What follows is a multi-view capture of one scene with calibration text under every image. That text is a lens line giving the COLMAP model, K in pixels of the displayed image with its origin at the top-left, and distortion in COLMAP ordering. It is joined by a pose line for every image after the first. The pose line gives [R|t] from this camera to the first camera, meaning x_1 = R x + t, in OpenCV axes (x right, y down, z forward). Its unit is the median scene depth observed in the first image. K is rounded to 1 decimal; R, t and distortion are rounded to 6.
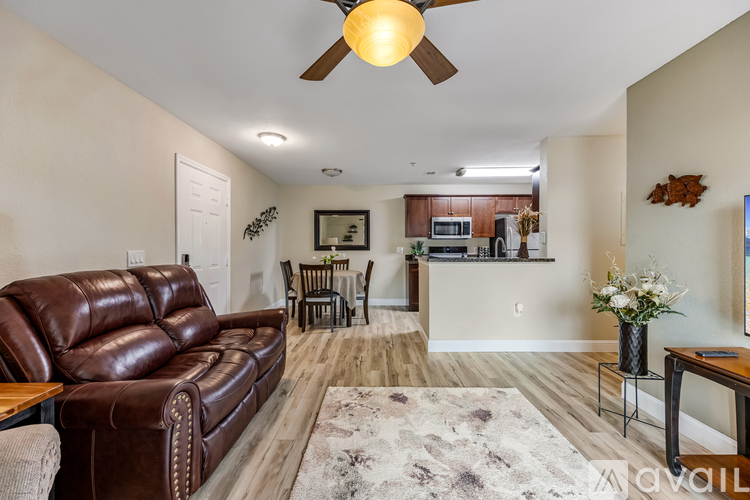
lens RADIAL K [[287.9, 0, 373.5], [0, 287.9, 248.5], [0, 0, 1]] dist [0.001475, -0.000053]
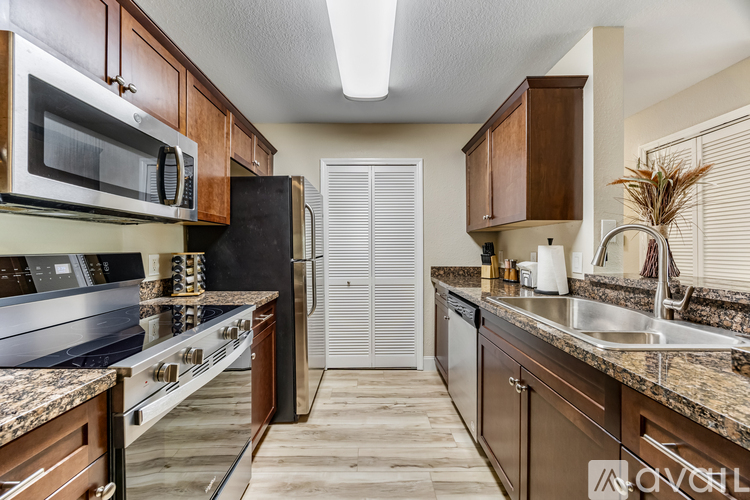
lens RADIAL K [[287.9, 0, 368.3], [0, 287.9, 247.9], [0, 0, 1]] dist [0.001475, -0.000053]
pose [[-0.012008, 0.003050, 0.999923, 0.070933], [-0.001555, 0.999994, -0.003069, -0.011516], [-0.999927, -0.001591, -0.012003, 0.835669]]
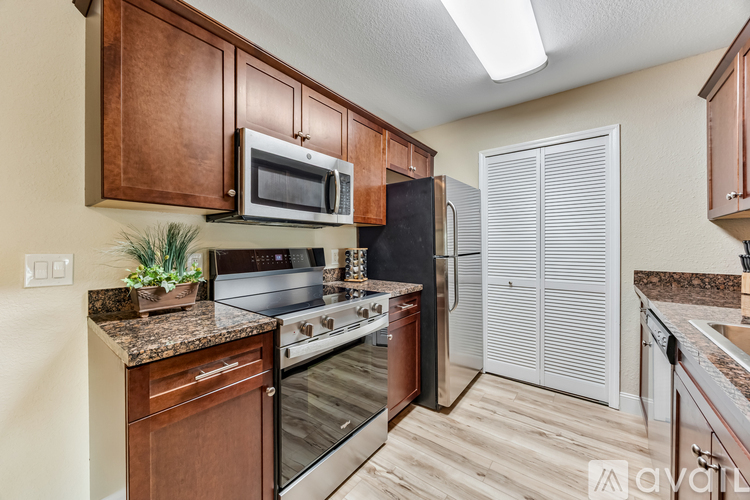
lens RADIAL K [[287.9, 0, 363.5], [0, 287.9, 244.6], [0, 0, 1]] dist [0.001475, -0.000053]
pose [[0.618080, 0.002871, 0.786110, 0.075525], [-0.003197, 0.999994, -0.001139, -0.011768], [-0.786109, -0.001810, 0.618085, 0.768368]]
